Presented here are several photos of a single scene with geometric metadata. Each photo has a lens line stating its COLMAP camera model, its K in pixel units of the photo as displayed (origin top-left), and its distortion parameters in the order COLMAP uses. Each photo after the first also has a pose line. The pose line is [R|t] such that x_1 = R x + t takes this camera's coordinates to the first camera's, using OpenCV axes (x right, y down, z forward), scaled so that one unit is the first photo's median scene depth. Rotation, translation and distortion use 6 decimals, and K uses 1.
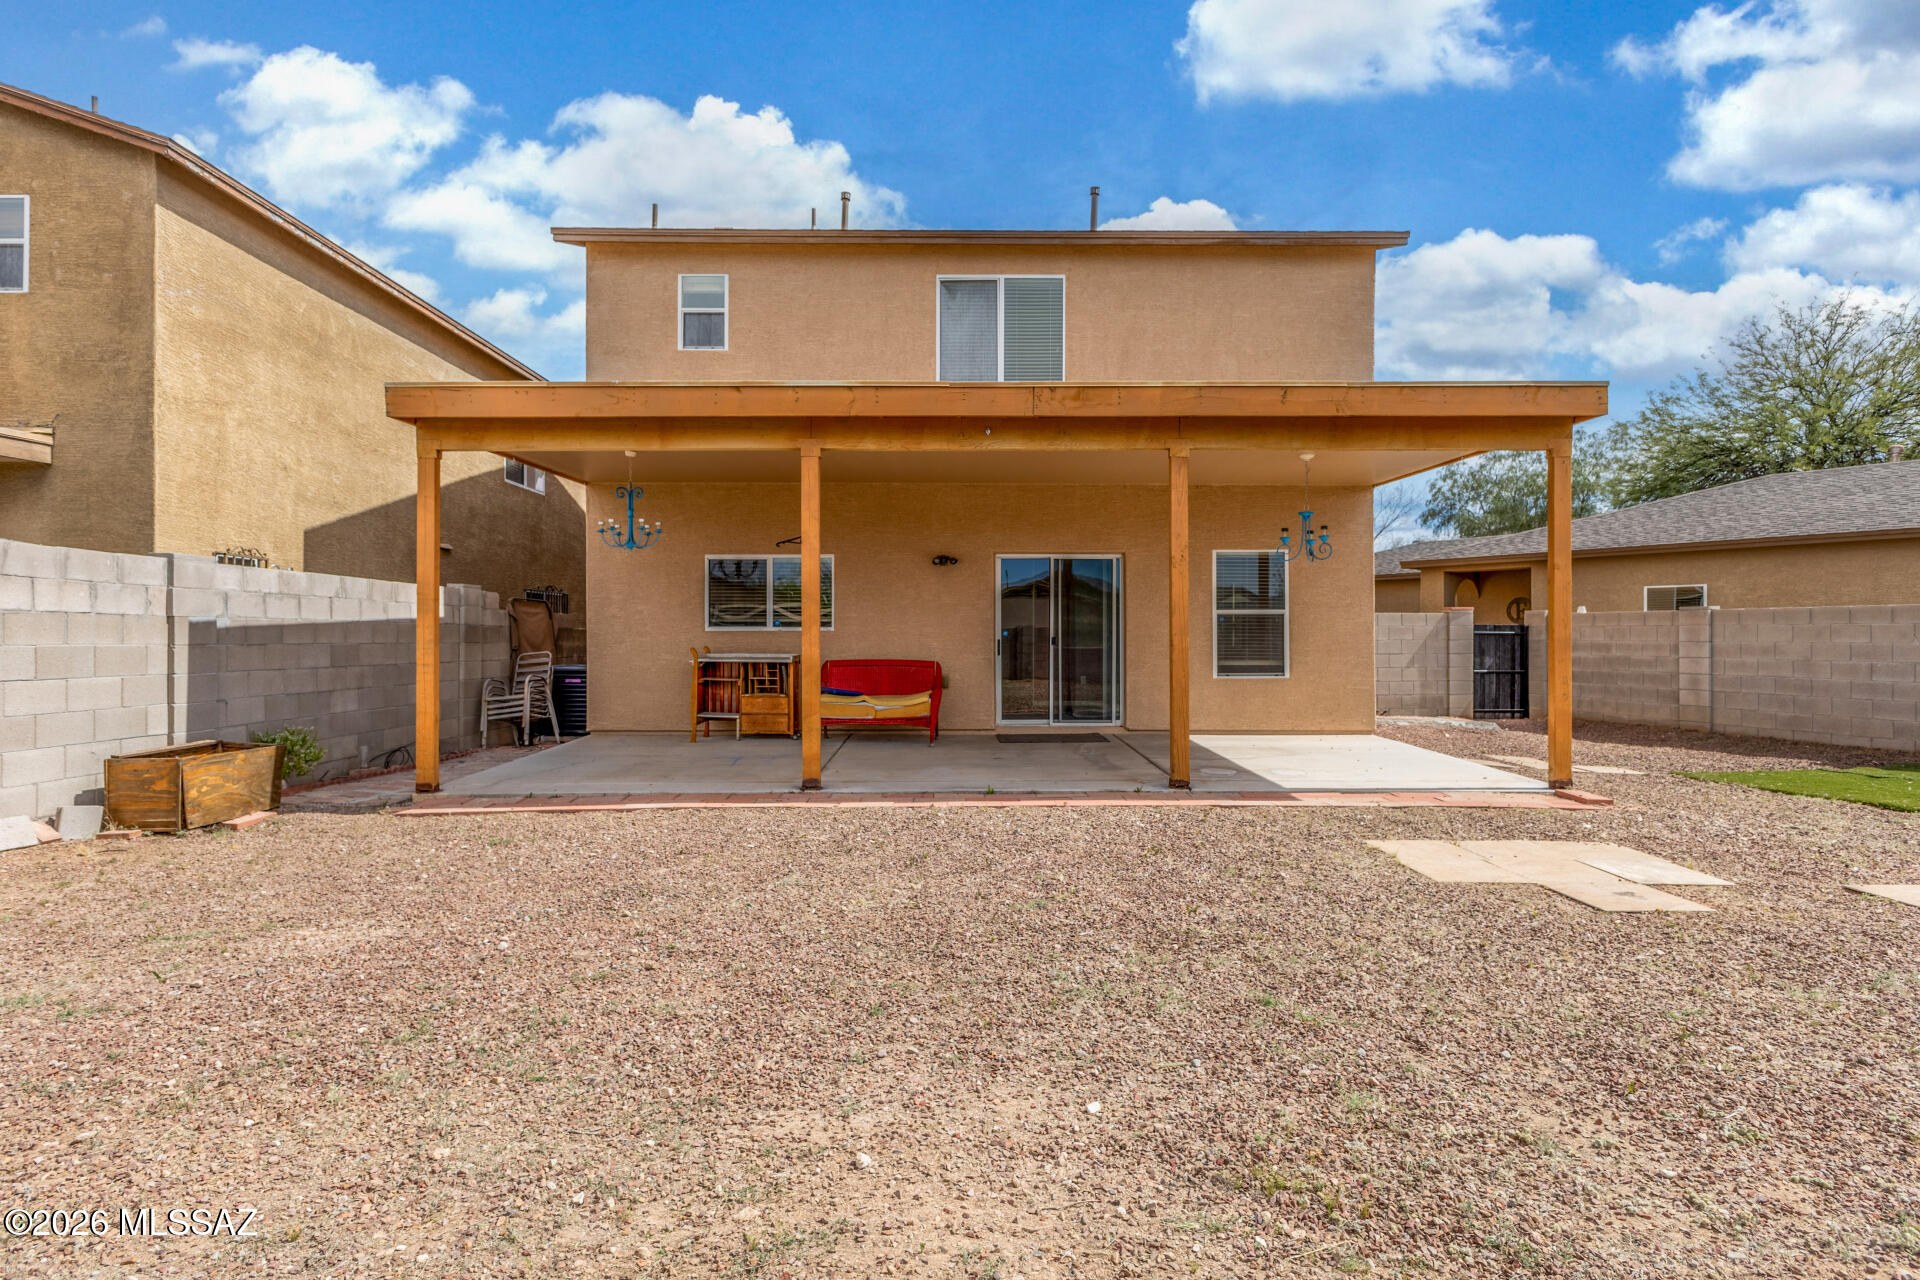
lens RADIAL K [[951.8, 0, 960.7], [0, 951.8, 642.0], [0, 0, 1]] dist [0.005886, 0.001050]
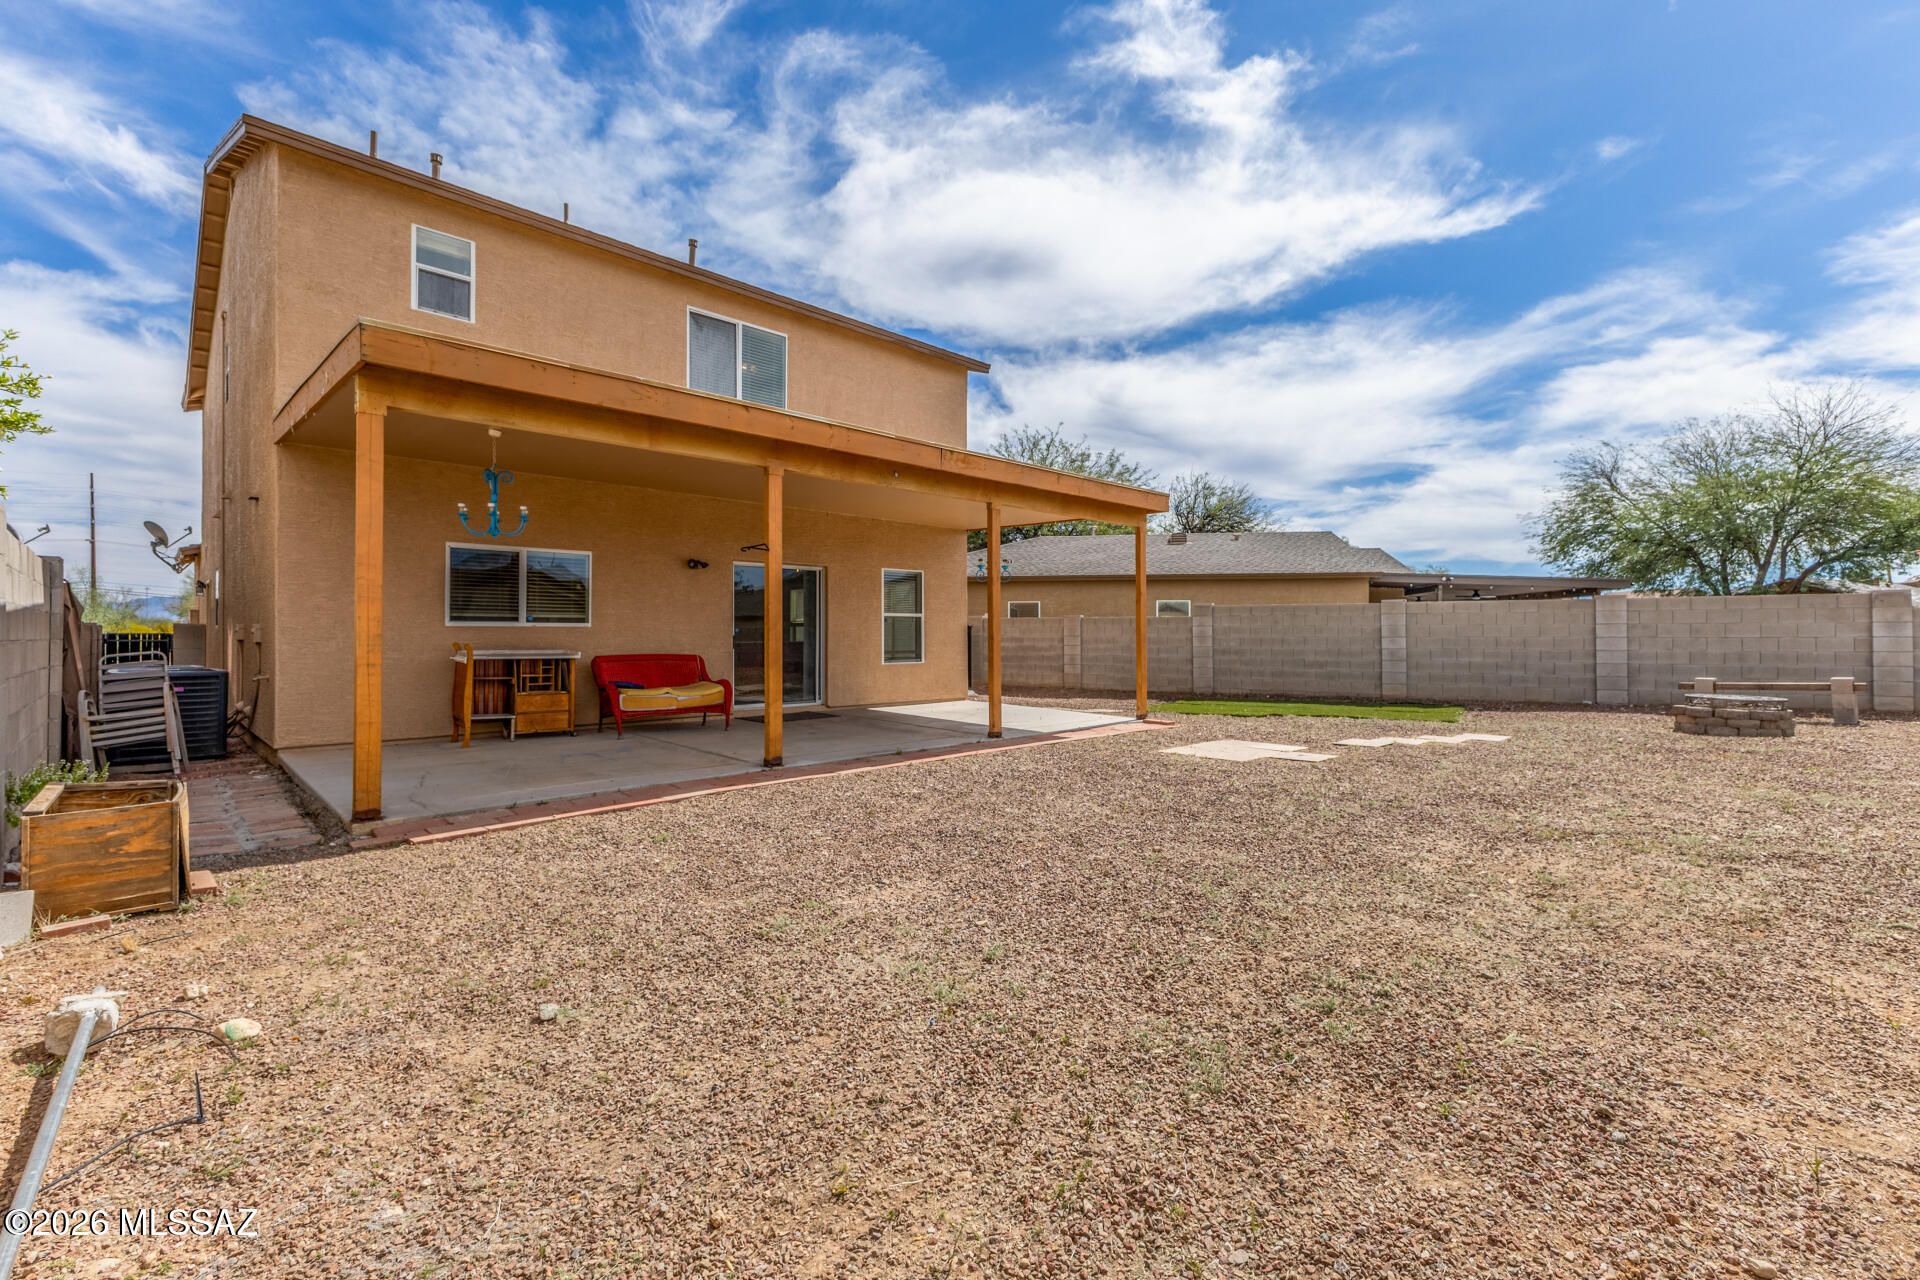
lens RADIAL K [[844.3, 0, 962.7], [0, 844.3, 633.5], [0, 0, 1]] dist [0.005200, 0.000556]
pose [[0.709474, 0.000584, 0.704731, -0.488746], [0.004078, 0.999980, -0.004934, 0.001469], [-0.704720, 0.006374, 0.709457, 0.082416]]
